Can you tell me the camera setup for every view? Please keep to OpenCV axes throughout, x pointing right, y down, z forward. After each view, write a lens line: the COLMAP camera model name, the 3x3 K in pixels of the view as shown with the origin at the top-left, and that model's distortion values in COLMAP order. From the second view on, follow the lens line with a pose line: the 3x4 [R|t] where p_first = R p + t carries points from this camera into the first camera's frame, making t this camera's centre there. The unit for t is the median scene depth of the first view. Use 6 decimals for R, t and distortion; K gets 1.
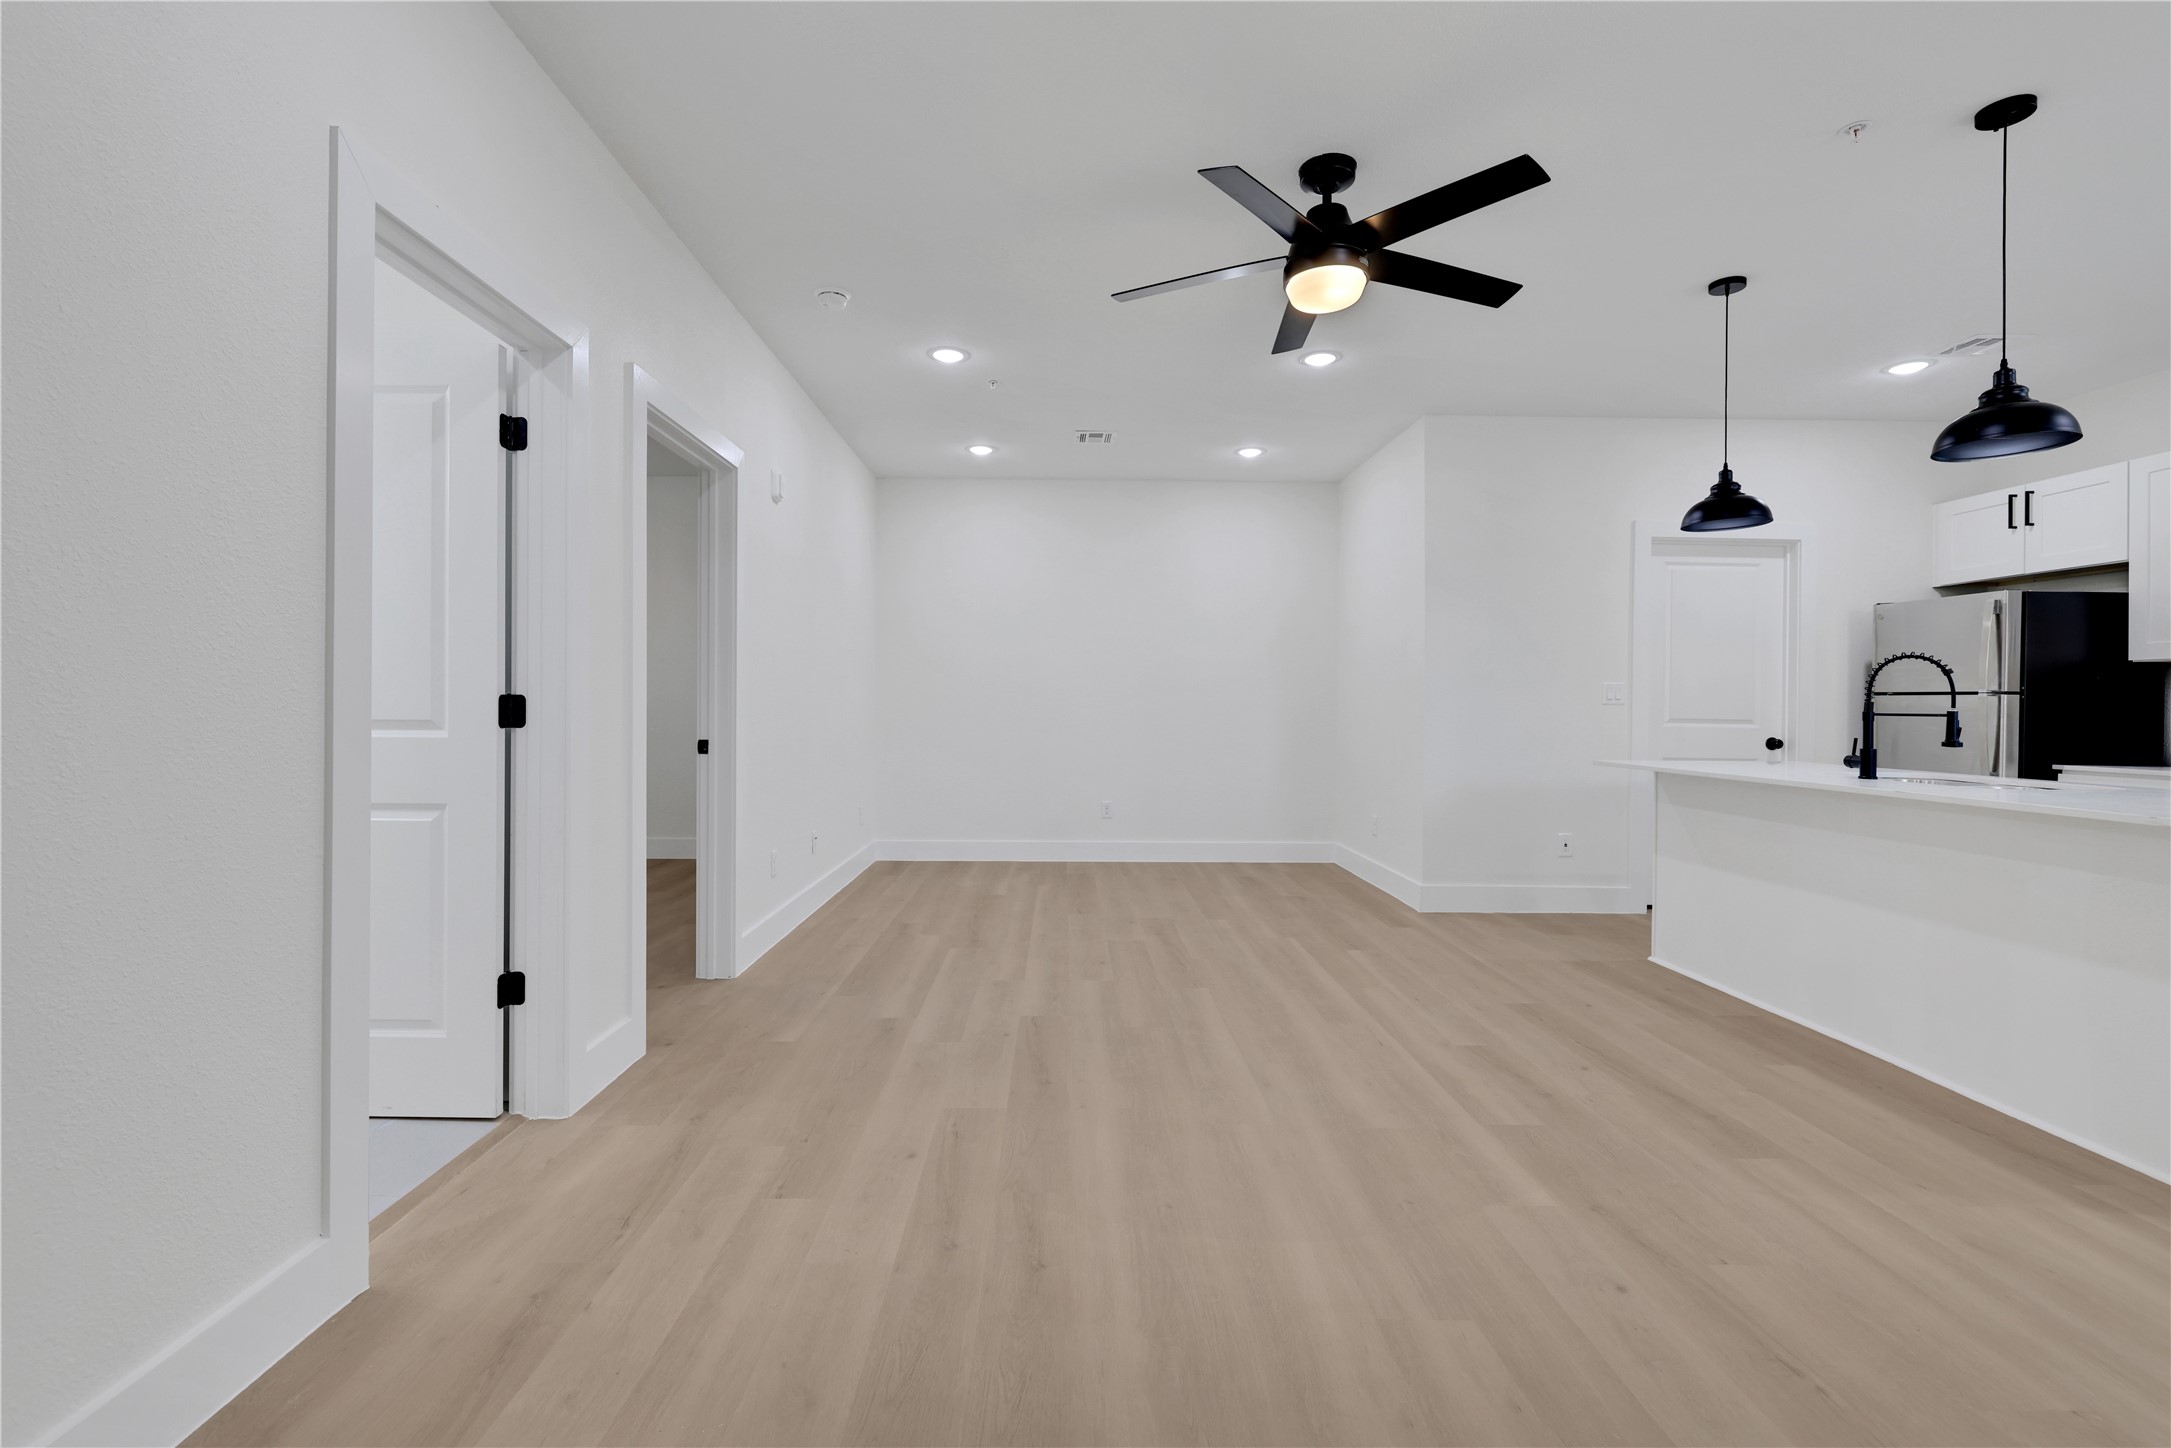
lens RADIAL K [[933.9, 0, 1063.4], [0, 933.9, 709.1], [0, 0, 1]] dist [-0.000617, 0.000269]
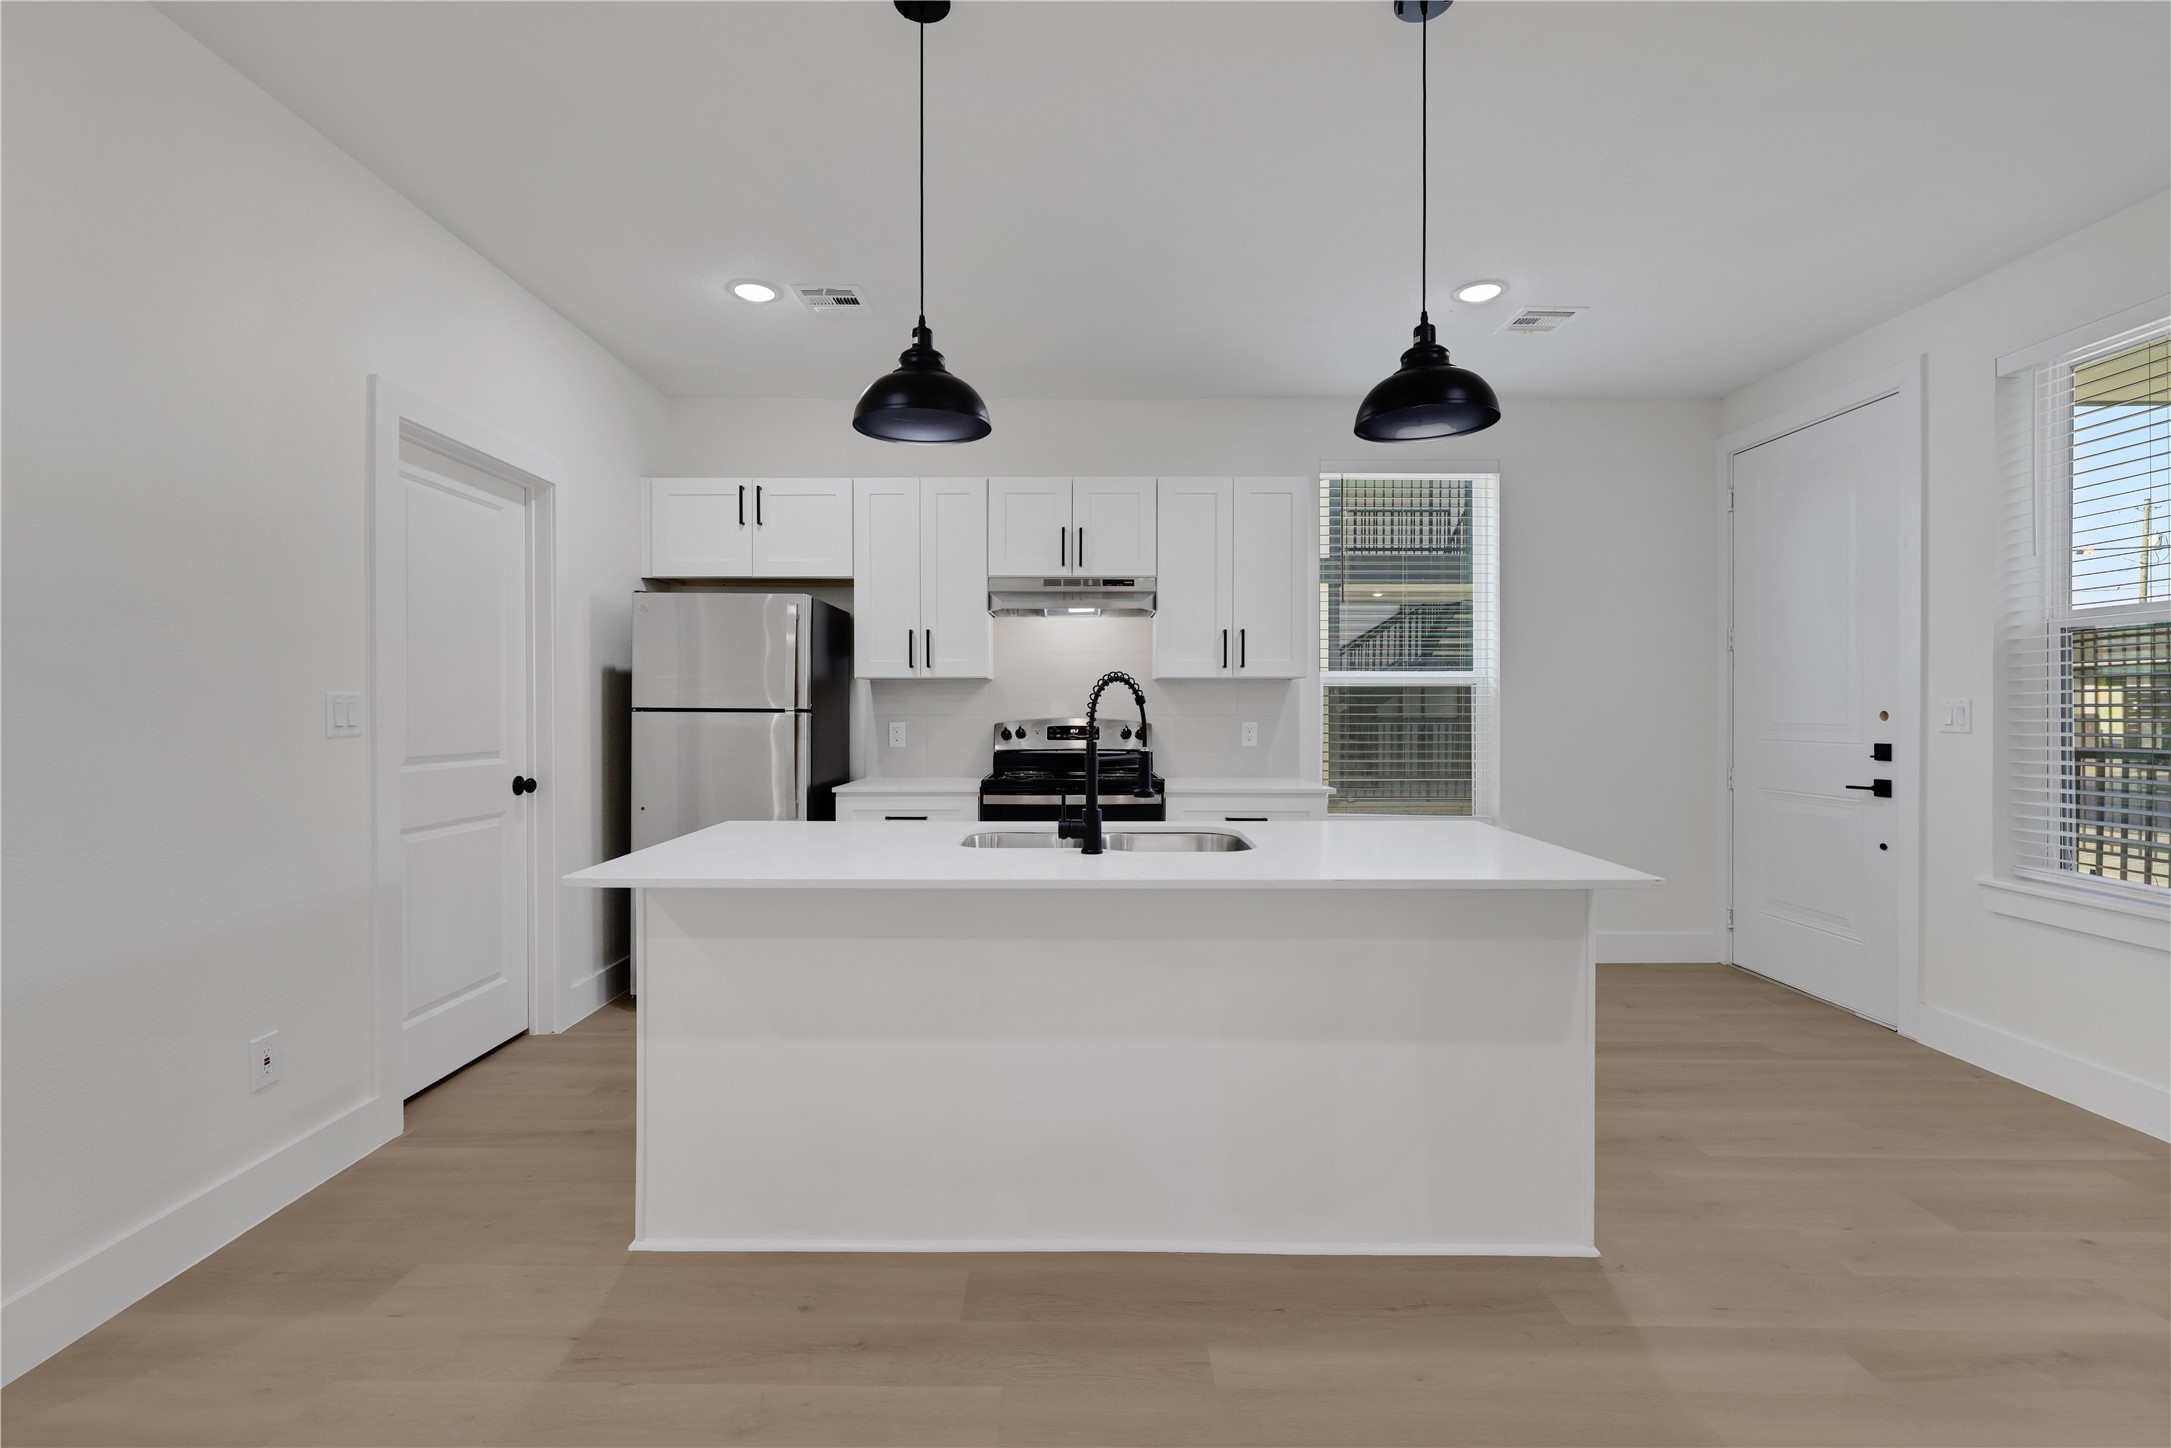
lens RADIAL K [[933.9, 0, 1070.5], [0, 933.9, 728.7], [0, 0, 1]] dist [-0.000617, 0.000269]
pose [[0.012239, -0.033045, 0.999379, 0.157947], [0.002887, 0.999451, 0.033012, -0.035208], [-0.999921, 0.002482, 0.012327, 0.899316]]
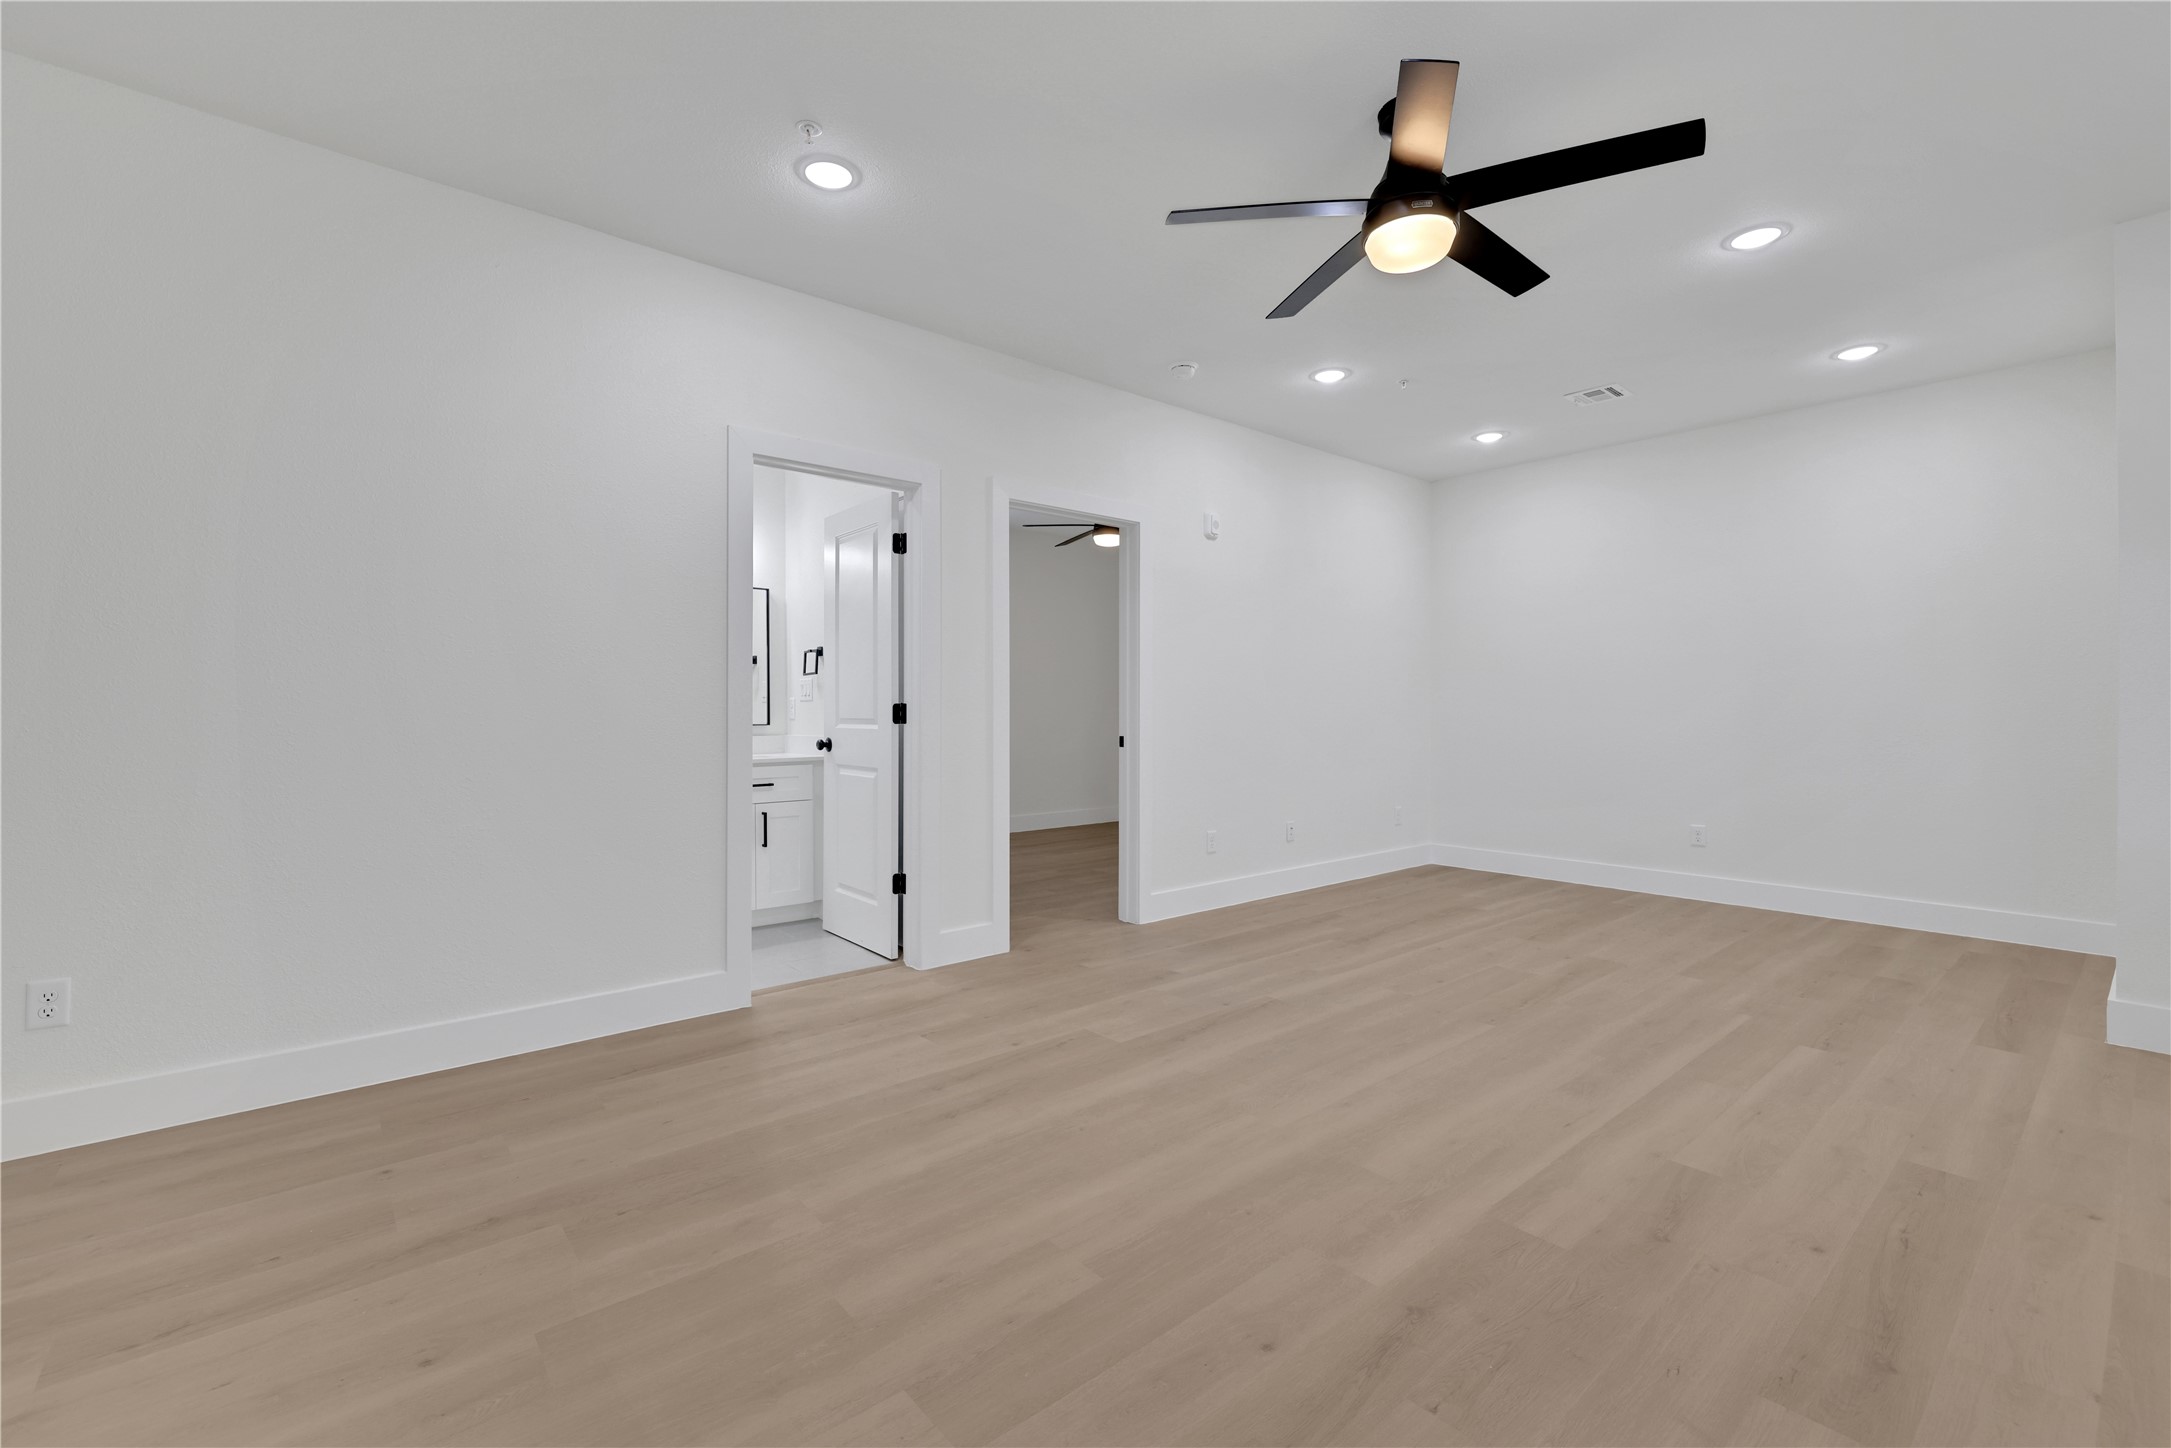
lens RADIAL K [[933.9, 0, 1089.1], [0, 933.9, 708.9], [0, 0, 1]] dist [-0.000617, 0.000269]
pose [[0.636721, -0.005173, -0.771077, 0.609225], [0.001073, 0.999982, -0.005823, 0.003015], [0.771093, 0.002880, 0.636716, 0.146258]]
